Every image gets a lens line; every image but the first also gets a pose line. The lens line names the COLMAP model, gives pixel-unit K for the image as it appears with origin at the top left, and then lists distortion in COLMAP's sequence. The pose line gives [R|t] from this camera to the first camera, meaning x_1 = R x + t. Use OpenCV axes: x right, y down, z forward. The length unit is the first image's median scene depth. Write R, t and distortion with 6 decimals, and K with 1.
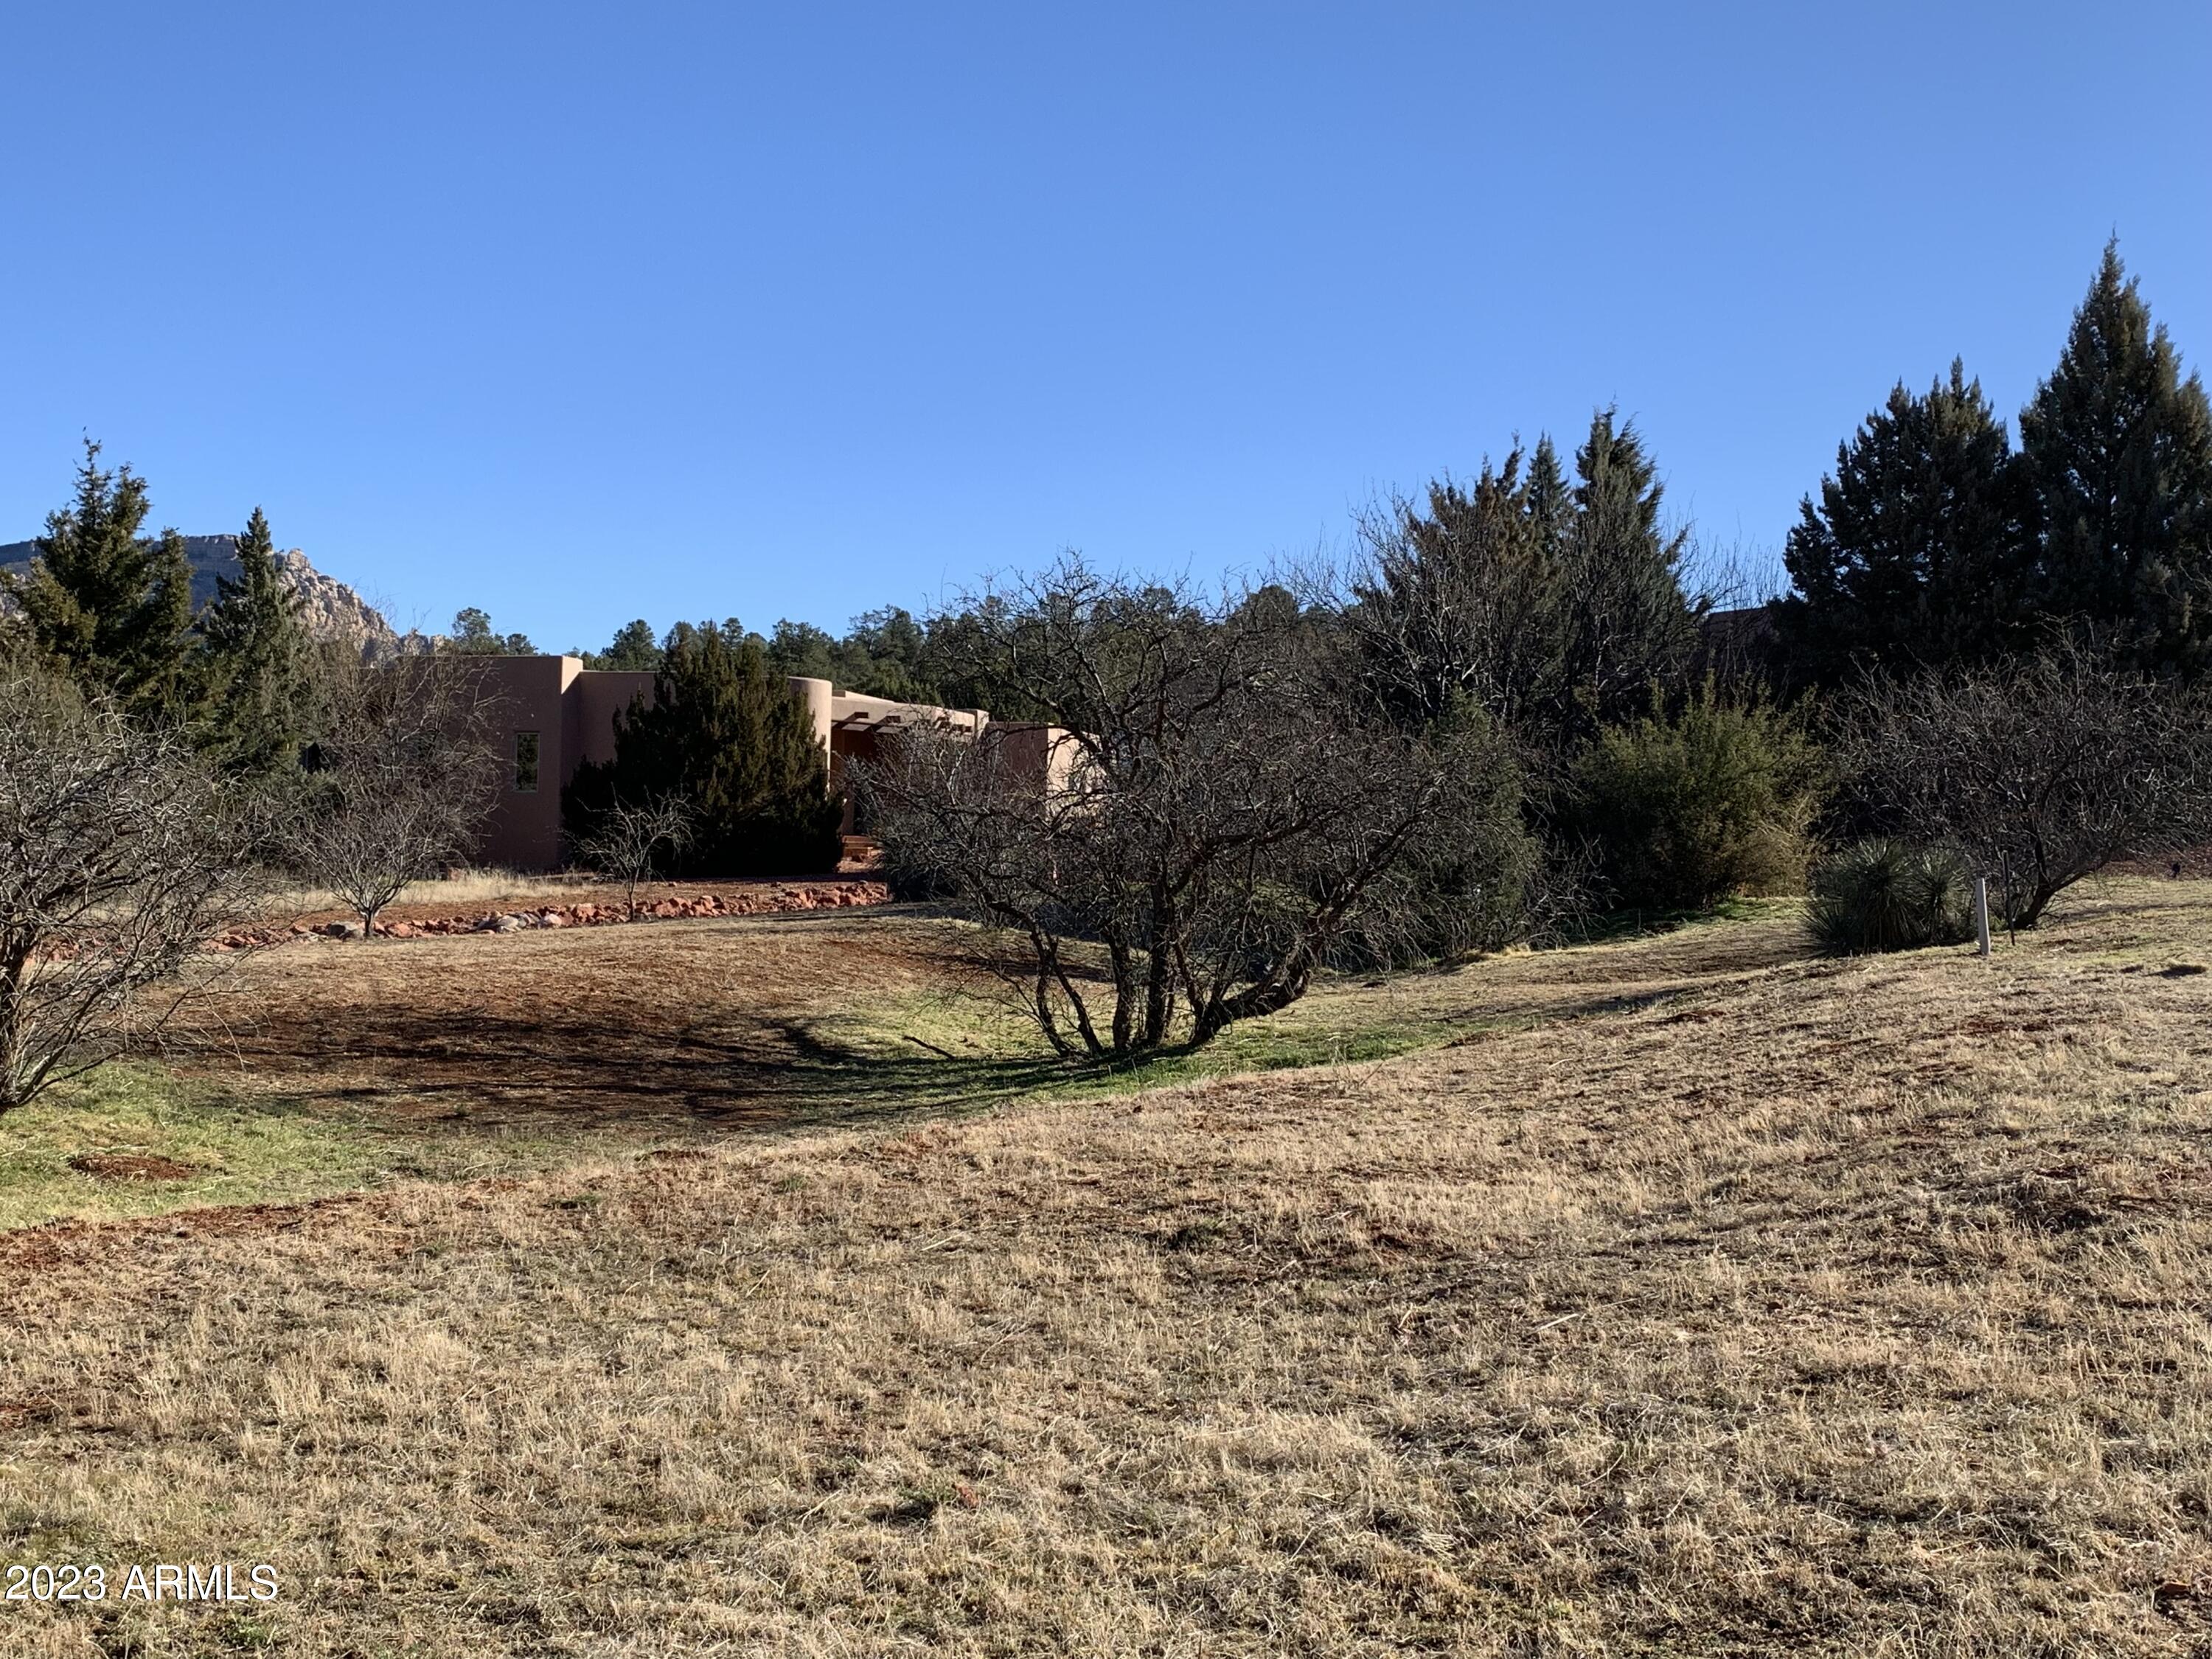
lens RADIAL K [[2400.4, 0, 1106.2], [0, 2400.4, 858.6], [0, 0, 1]] dist [0.099983, -0.273683]
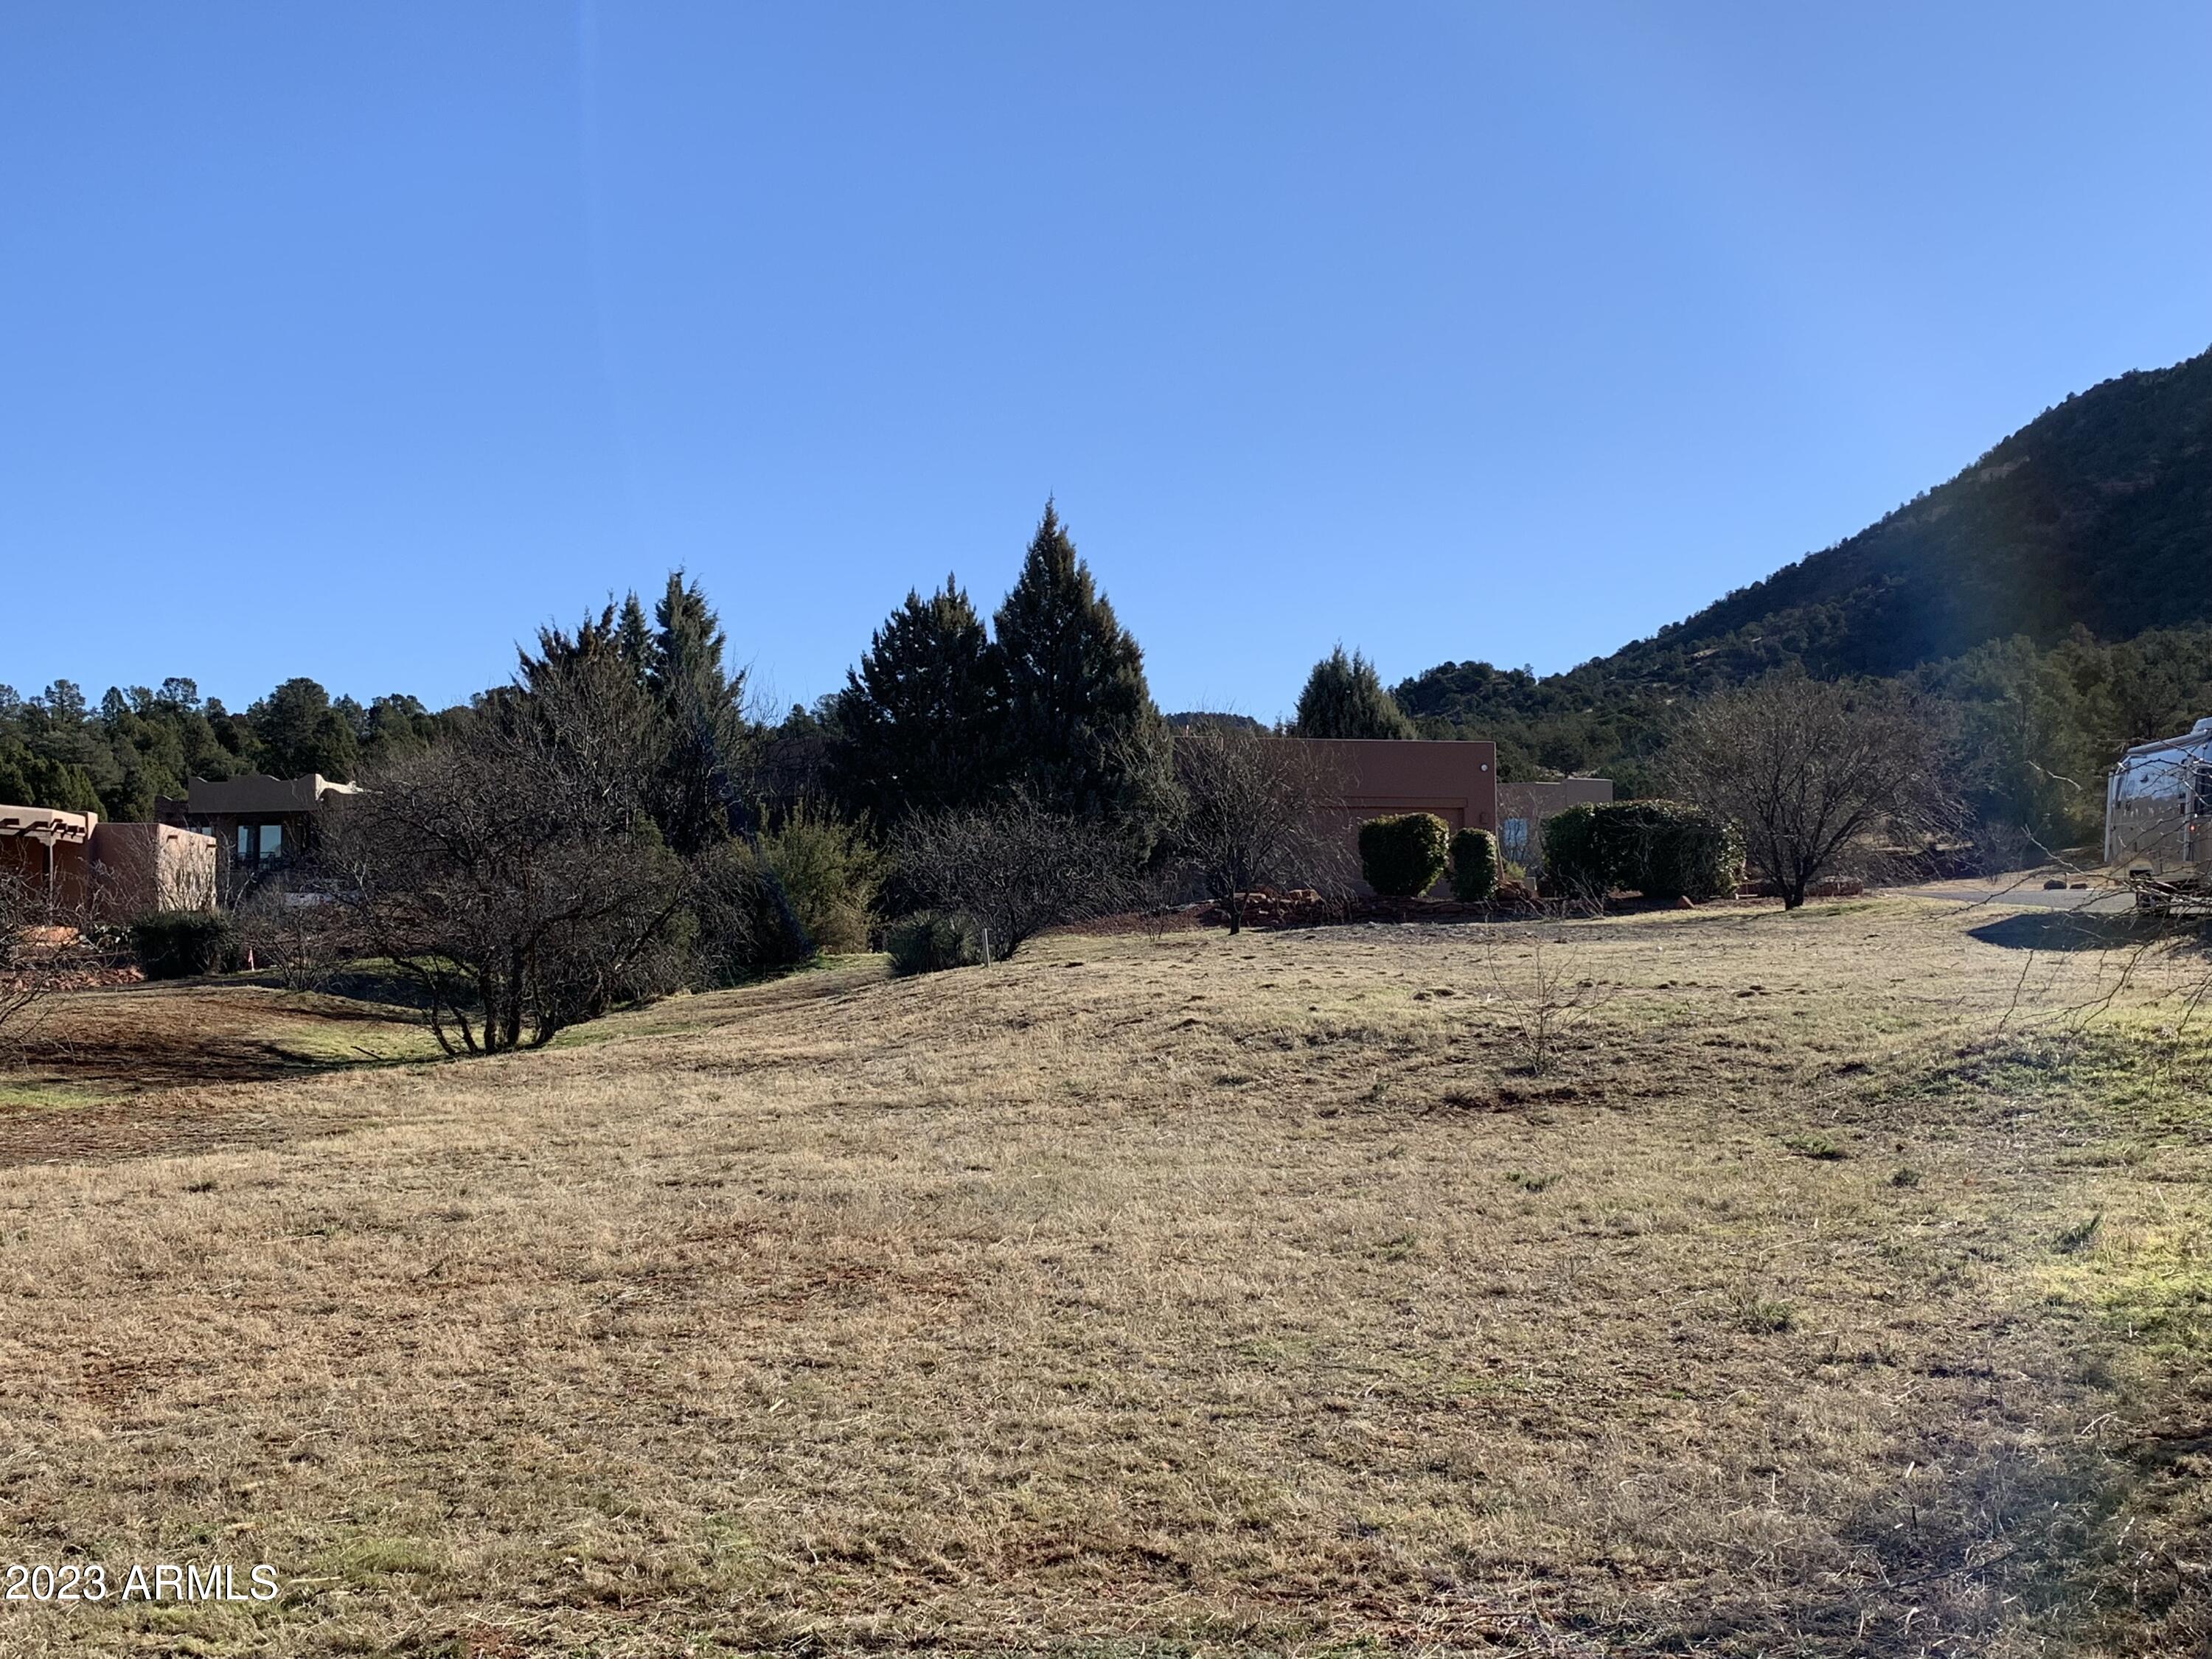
lens RADIAL K [[2400.4, 0, 1106.2], [0, 2400.4, 858.6], [0, 0, 1]] dist [0.099983, -0.273683]
pose [[0.918520, -0.010312, 0.395241, -0.124535], [0.024376, 0.999235, -0.030578, 0.005390], [-0.394623, 0.037721, 0.918069, -0.324920]]
